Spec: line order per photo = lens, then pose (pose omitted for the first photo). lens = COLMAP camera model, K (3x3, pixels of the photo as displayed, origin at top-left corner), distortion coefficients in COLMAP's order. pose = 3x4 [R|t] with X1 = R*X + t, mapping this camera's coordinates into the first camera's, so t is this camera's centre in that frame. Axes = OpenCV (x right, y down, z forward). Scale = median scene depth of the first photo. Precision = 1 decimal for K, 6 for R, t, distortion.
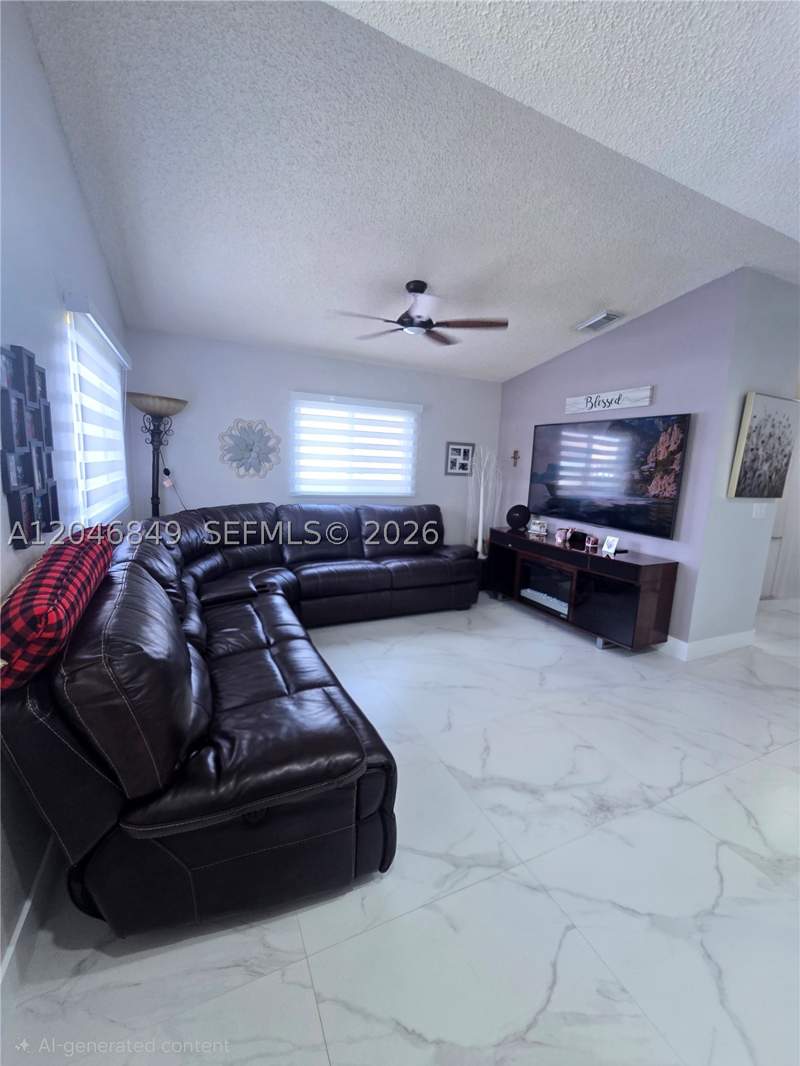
lens RADIAL K [[437.7, 0, 404.9], [0, 437.7, 534.7], [0, 0, 1]] dist [-0.010764, 0.000984]
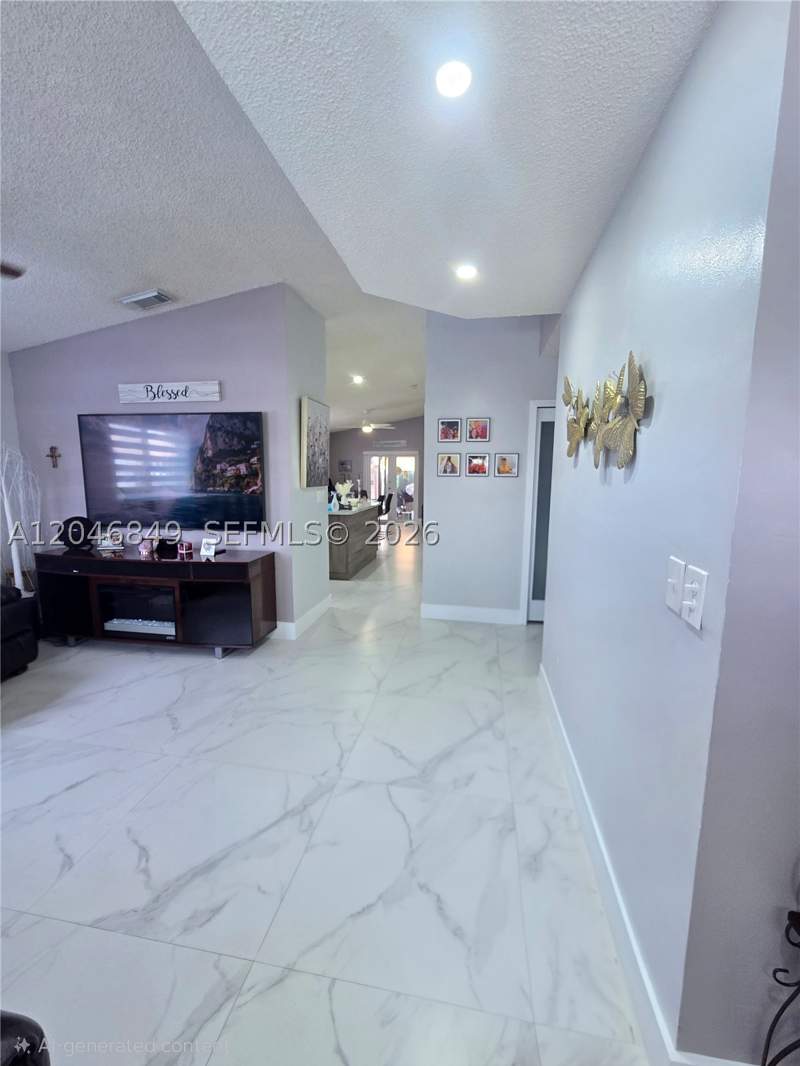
lens RADIAL K [[437.7, 0, 407.5], [0, 437.7, 534.5], [0, 0, 1]] dist [-0.010764, 0.000984]
pose [[0.571429, -0.155972, 0.805694, -0.039974], [0.150149, 0.985071, 0.084205, -0.021059], [-0.806799, 0.072857, 0.586317, 0.115381]]
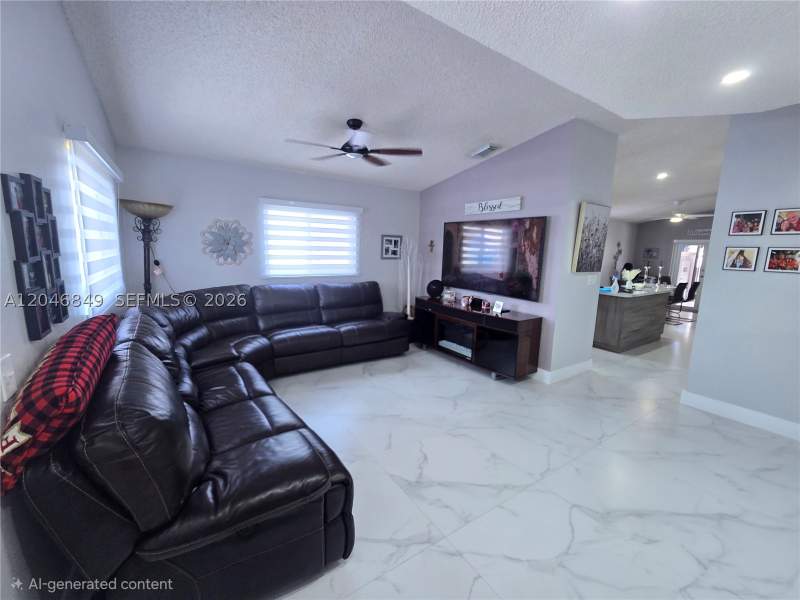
lens RADIAL K [[328.5, 0, 401.9], [0, 328.5, 300.3], [0, 0, 1]] dist [-0.010764, 0.000984]
pose [[0.988406, -0.036791, 0.147310, 0.000988], [0.036707, 0.999321, 0.003290, -0.015786], [-0.147331, 0.002156, 0.989085, -0.020128]]
